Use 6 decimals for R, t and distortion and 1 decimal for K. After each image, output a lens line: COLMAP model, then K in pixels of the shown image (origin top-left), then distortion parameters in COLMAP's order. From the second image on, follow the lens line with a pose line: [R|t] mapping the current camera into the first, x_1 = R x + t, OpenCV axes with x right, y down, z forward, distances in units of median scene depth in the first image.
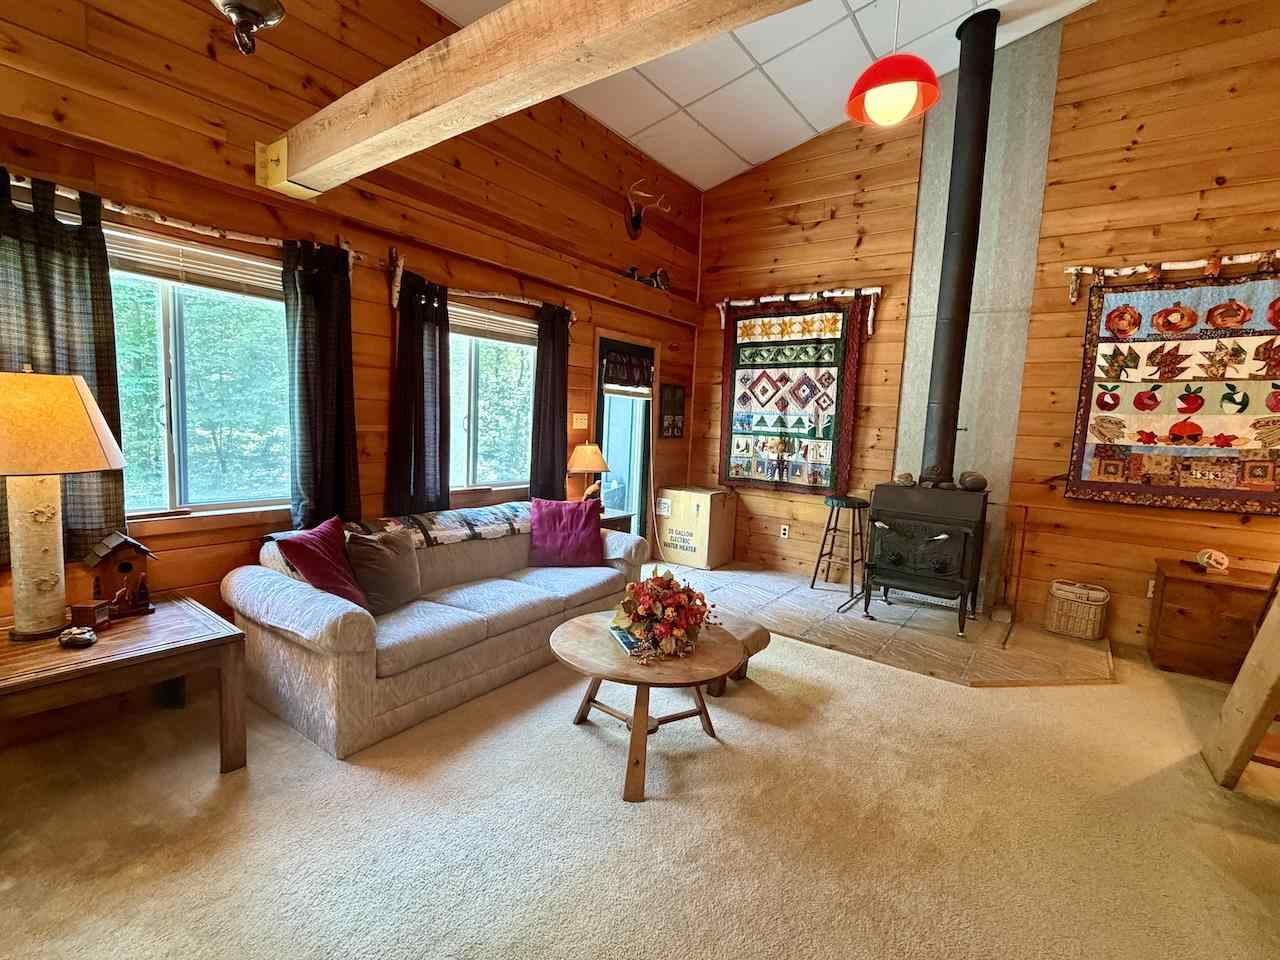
lens RADIAL K [[593.9, 0, 636.1], [0, 593.9, 480.8], [0, 0, 1]] dist [0.000976, -0.001011]
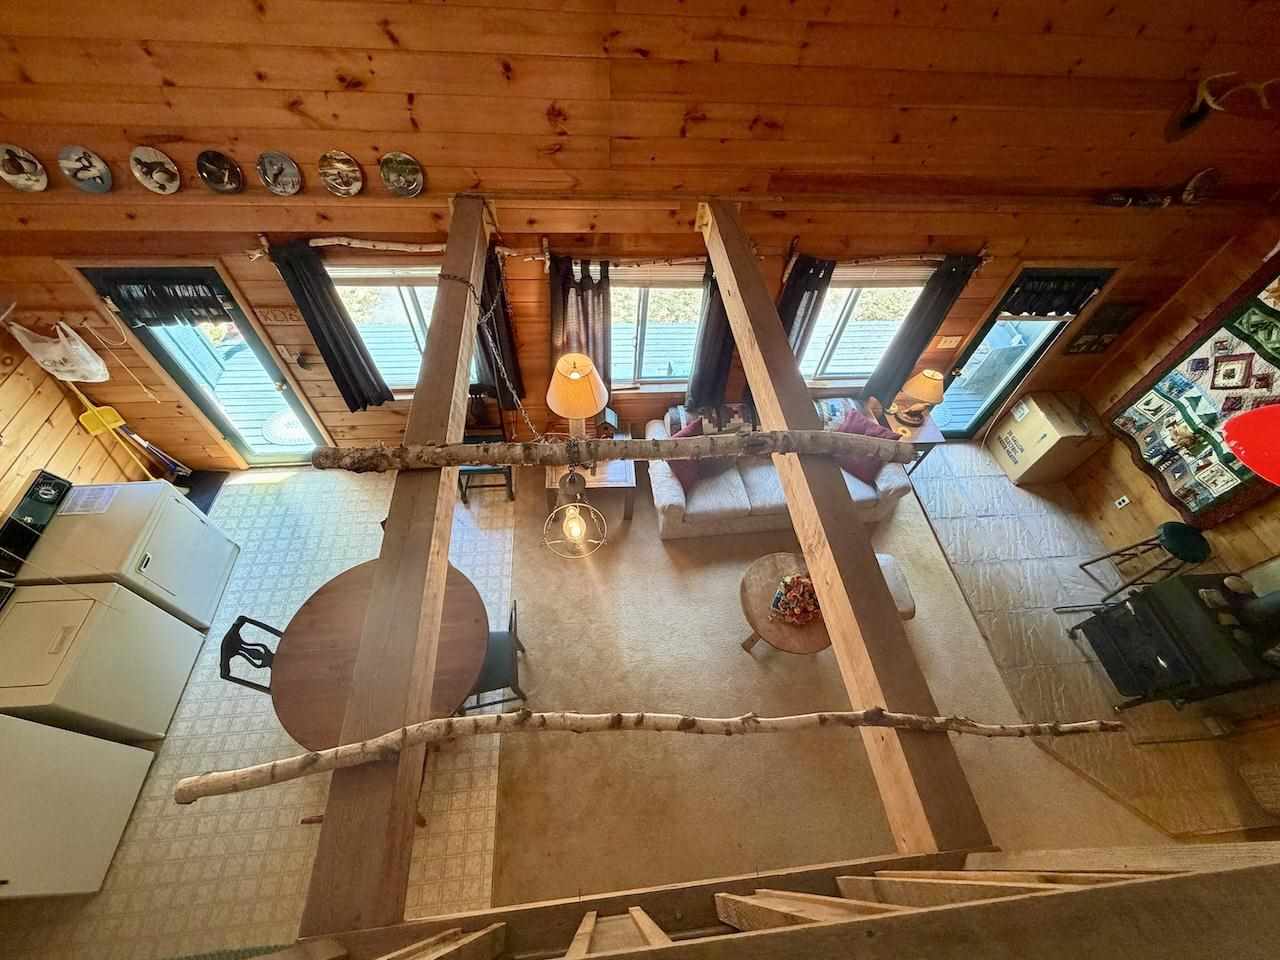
lens RADIAL K [[529.6, 0, 637.8], [0, 529.6, 481.6], [0, 0, 1]] dist [-0.000676, 0.000122]
pose [[0.665162, 0.599165, -0.445601, 0.123809], [-0.105091, 0.665940, 0.738566, -0.668191], [0.739266, -0.444438, 0.505925, -0.001129]]
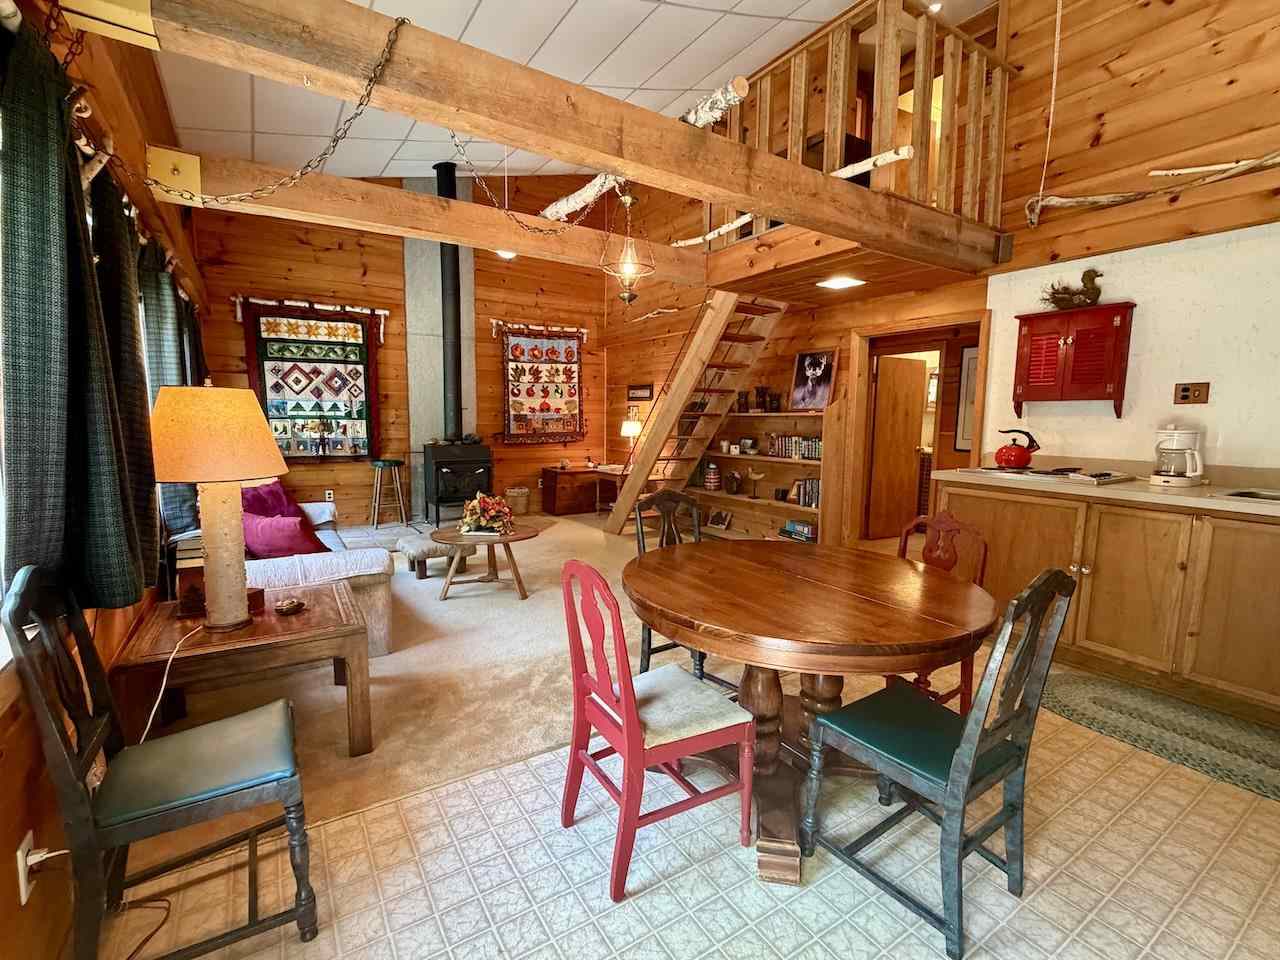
lens RADIAL K [[576.5, 0, 638.0], [0, 576.5, 480.9], [0, 0, 1]] dist [-0.002622, 0.000114]
pose [[0.355591, -0.147422, 0.922942, -0.854730], [0.102830, 0.987658, 0.118141, -0.027968], [-0.928968, 0.052896, 0.366362, -0.053479]]
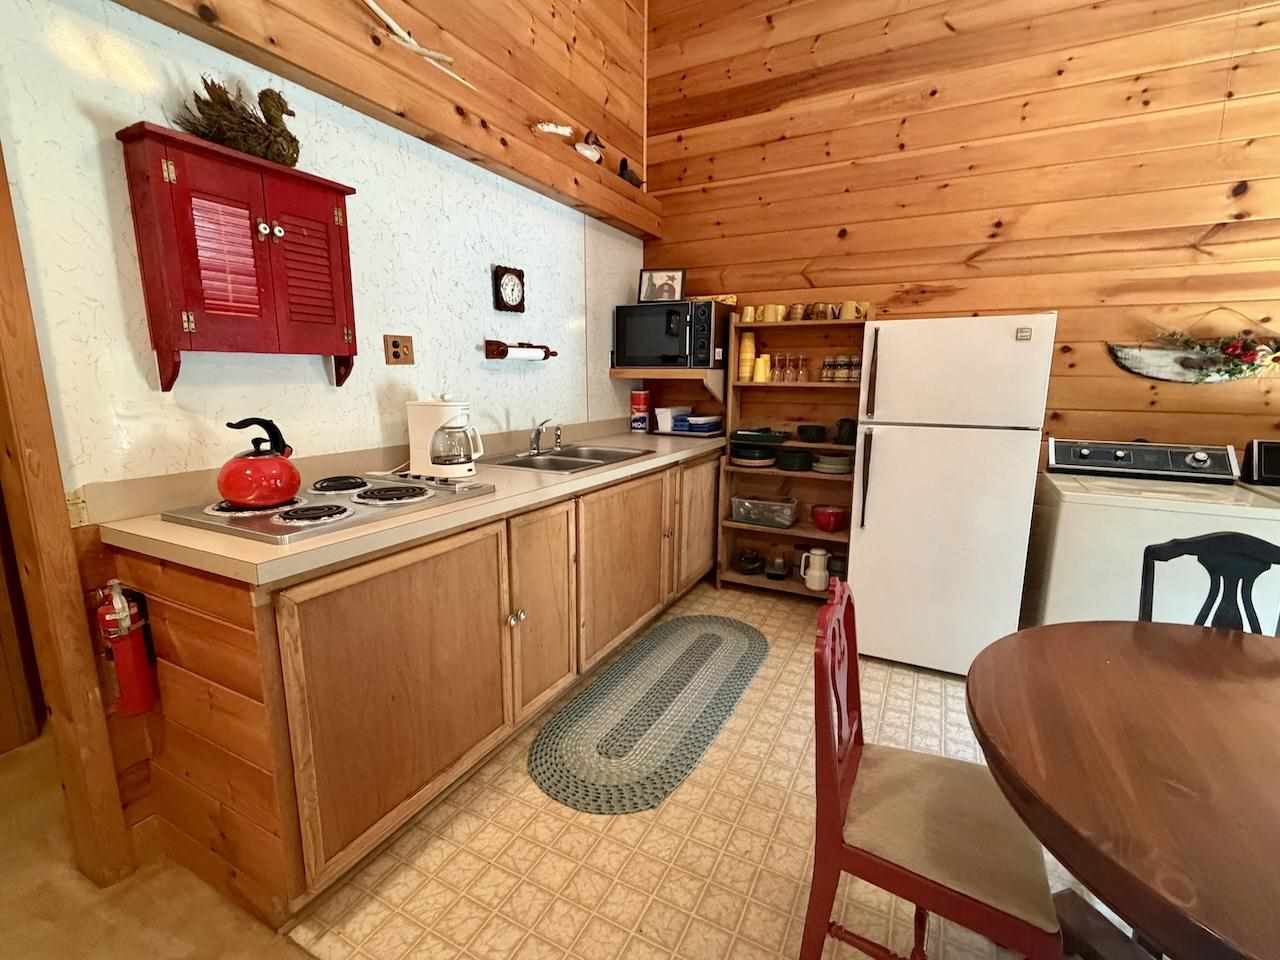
lens RADIAL K [[576.5, 0, 636.6], [0, 576.5, 481.7], [0, 0, 1]] dist [-0.002622, 0.000114]
pose [[-0.987449, -0.020357, -0.156619, 0.000364], [-0.063262, 0.959610, 0.274128, -0.022453], [0.144713, 0.280596, -0.948854, 0.145196]]
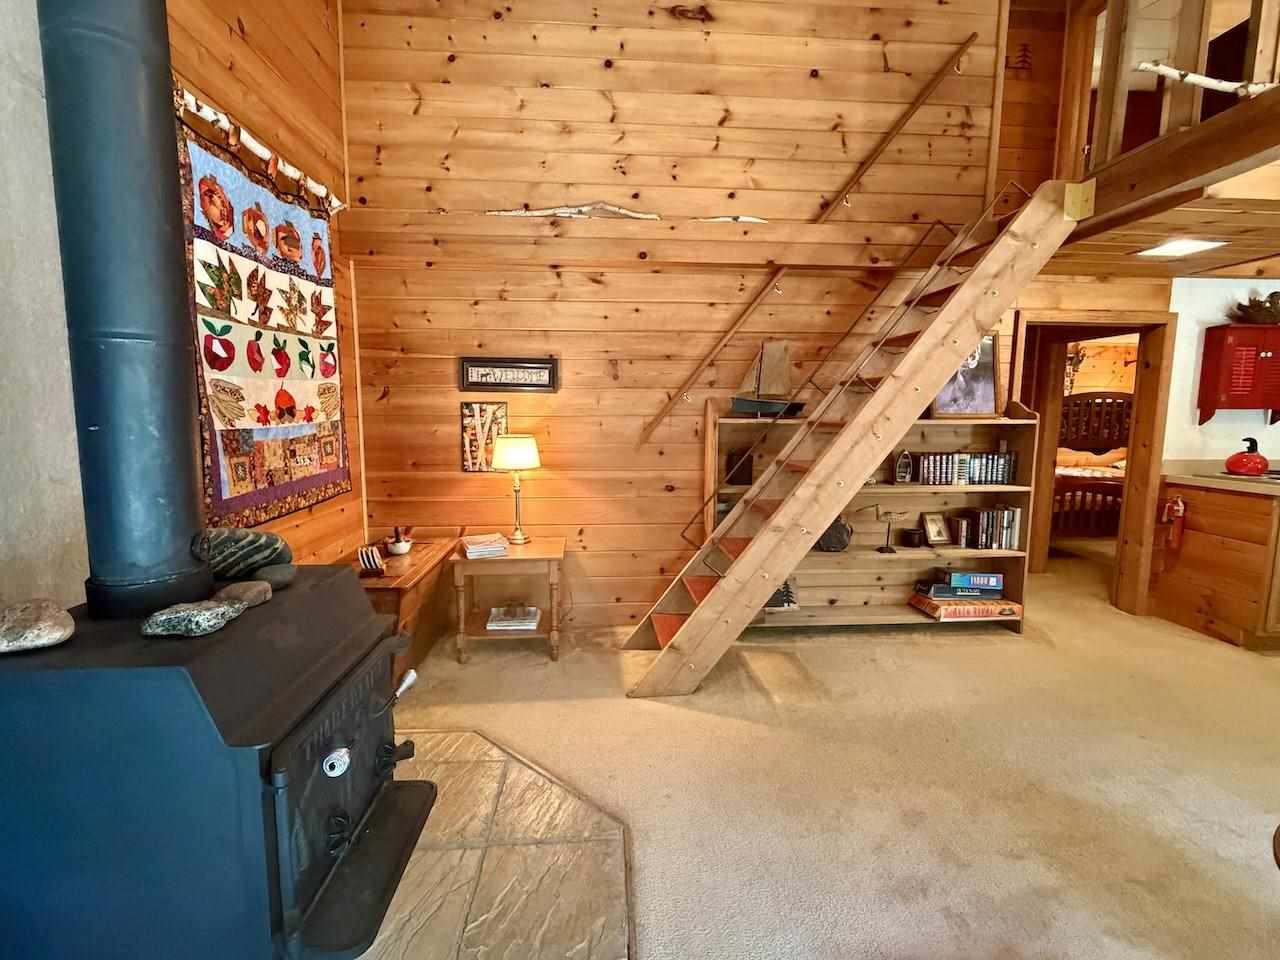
lens RADIAL K [[576.5, 0, 636.5], [0, 576.5, 480.0], [0, 0, 1]] dist [-0.002622, 0.000114]
pose [[-0.640588, -0.142350, 0.754575, 0.123676], [0.043523, 0.974357, 0.220760, -0.119135], [-0.766650, 0.174258, -0.617966, 1.050493]]
